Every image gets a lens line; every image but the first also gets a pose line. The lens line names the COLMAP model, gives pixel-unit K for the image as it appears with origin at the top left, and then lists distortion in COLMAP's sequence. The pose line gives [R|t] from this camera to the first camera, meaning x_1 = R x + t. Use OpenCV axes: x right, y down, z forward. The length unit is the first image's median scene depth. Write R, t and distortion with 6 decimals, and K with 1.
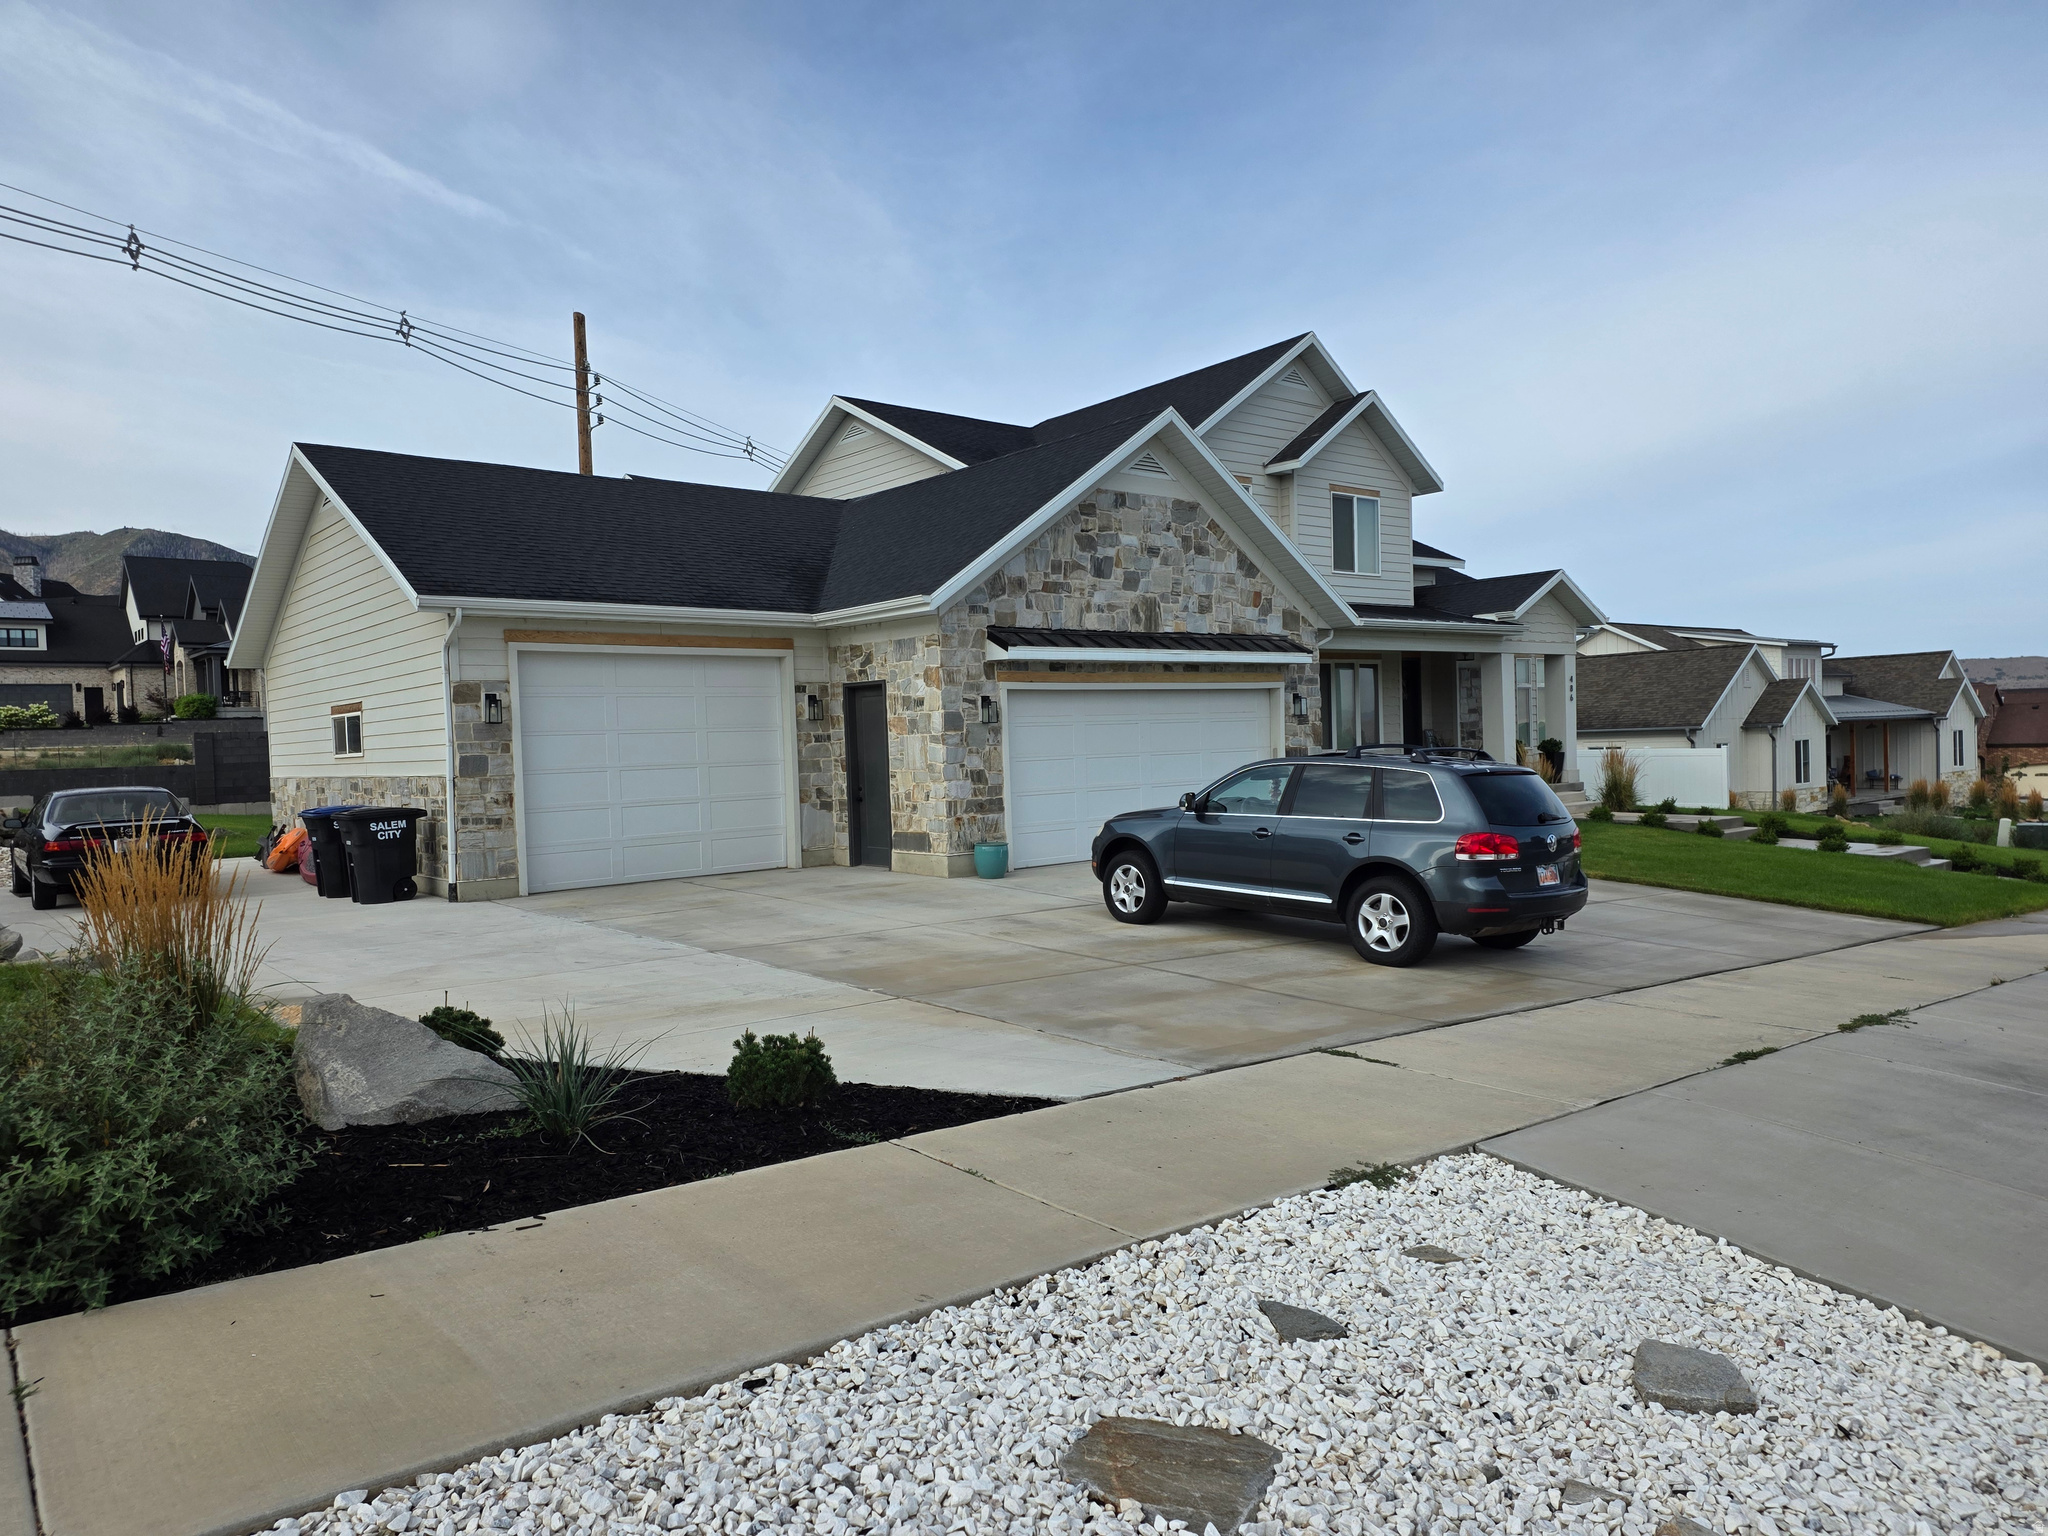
lens RADIAL K [[1349.3, 0, 1024.0], [0, 1349.3, 768.0], [0, 0, 1]] dist [0.086549, -0.000230]
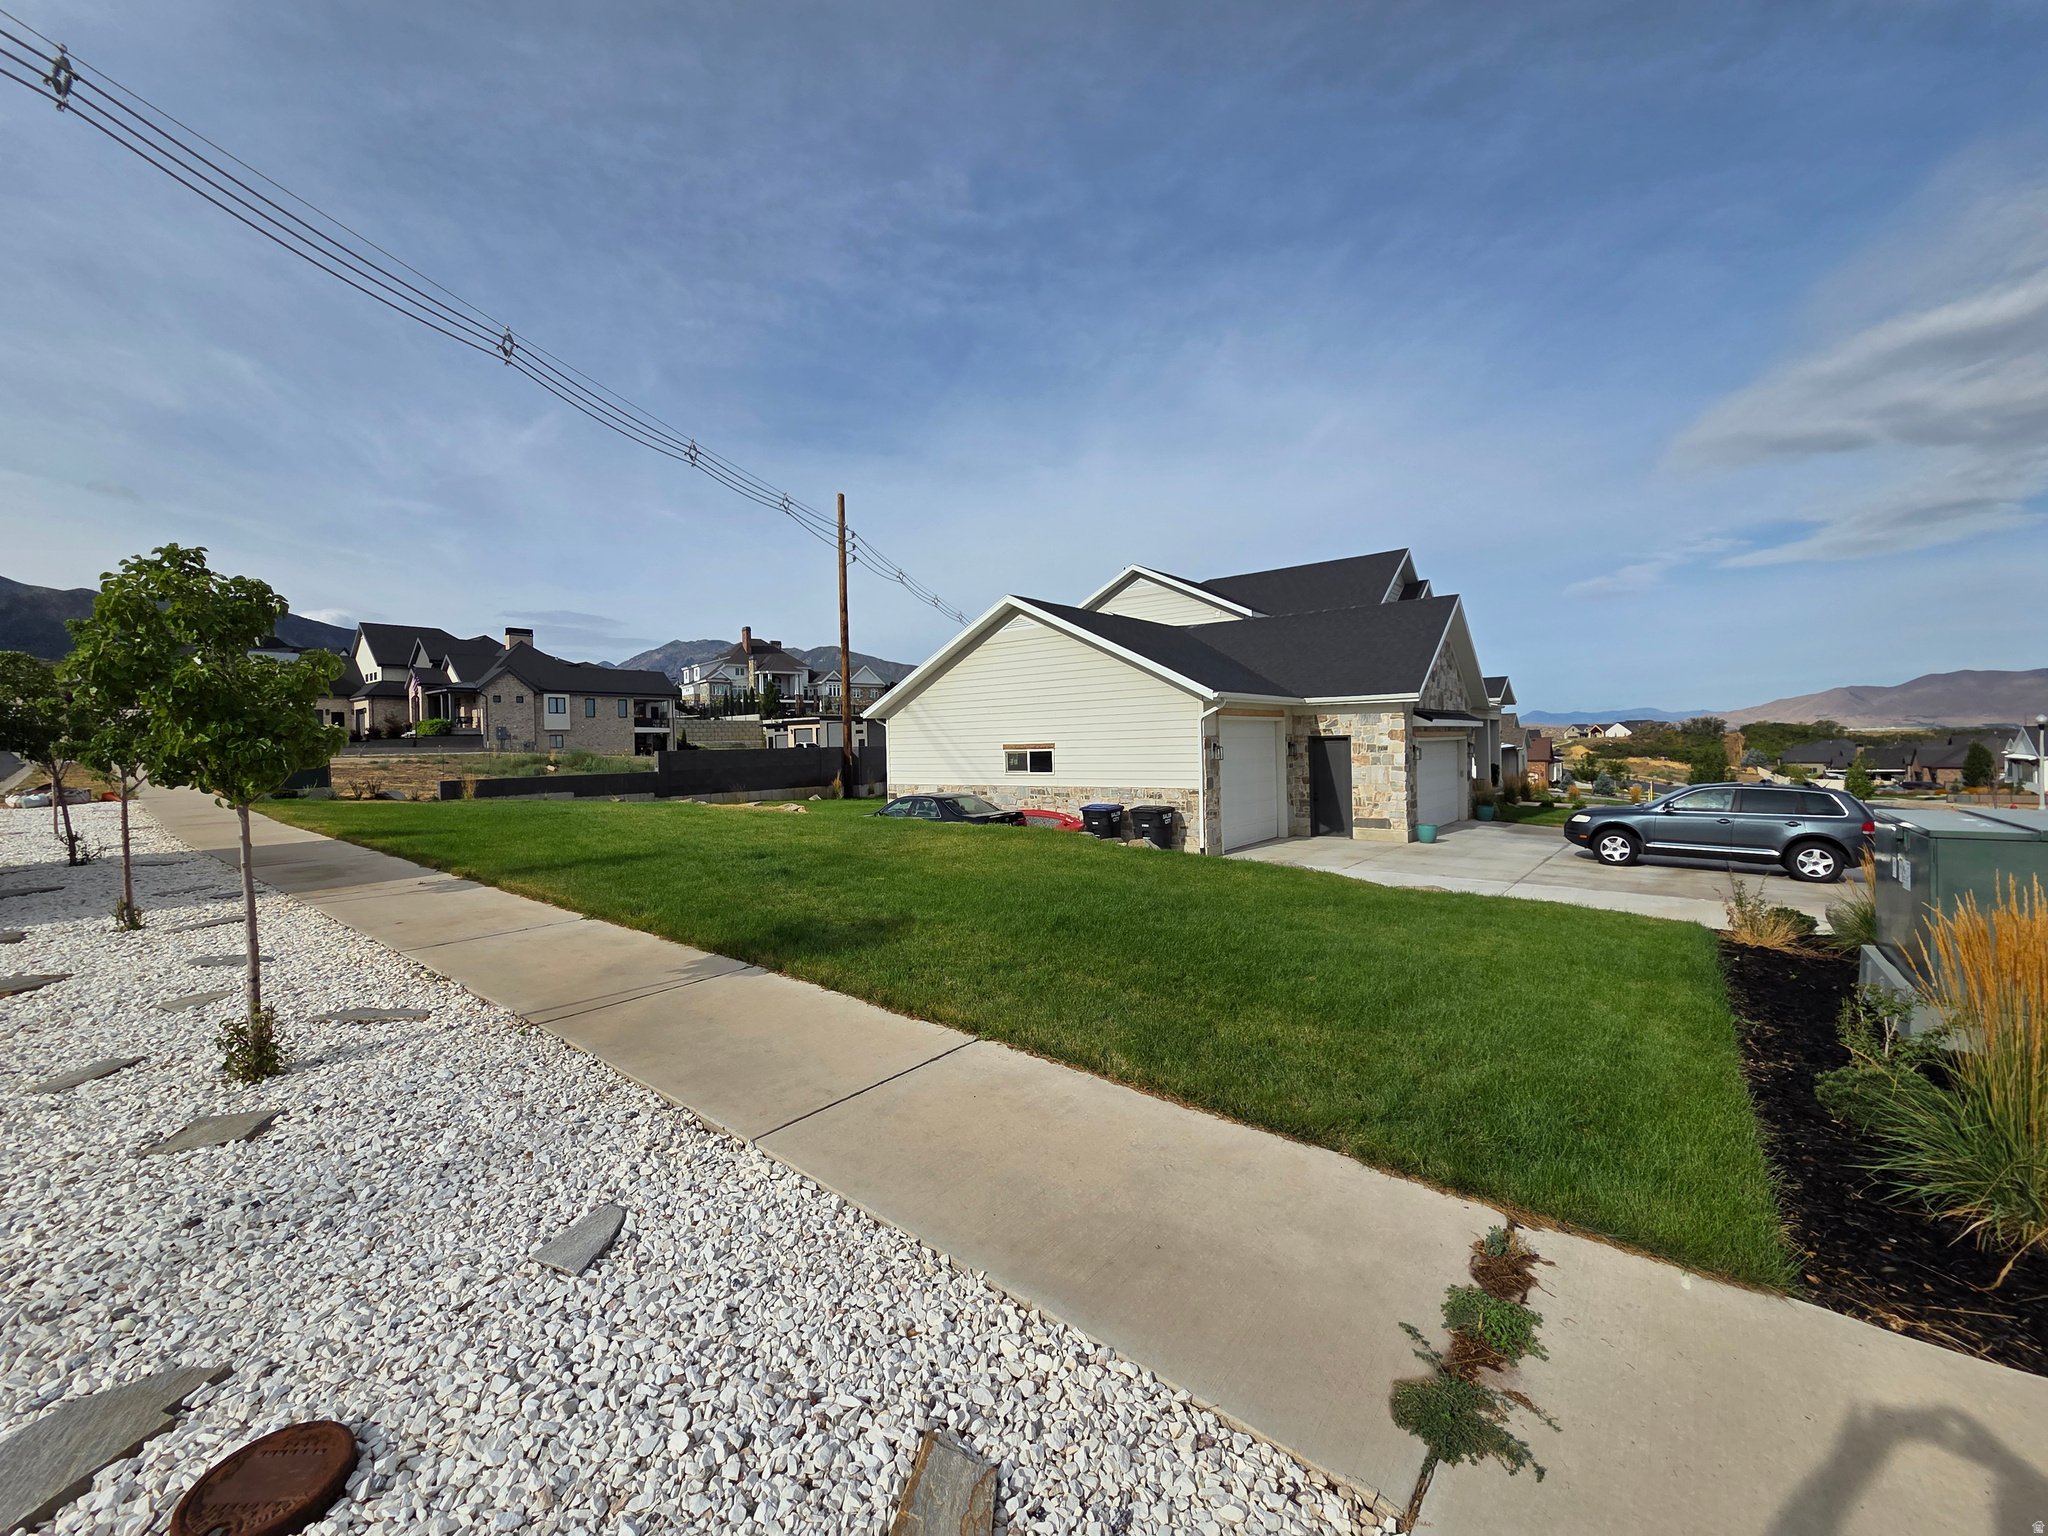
lens RADIAL K [[828.8, 0, 1024.0], [0, 828.8, 768.0], [0, 0, 1]] dist [-0.014541, -0.000203]
pose [[0.980431, 0.008002, 0.196702, -0.766065], [-0.007970, 0.999968, -0.000954, -0.016200], [-0.196704, -0.000632, 0.980463, -0.014142]]
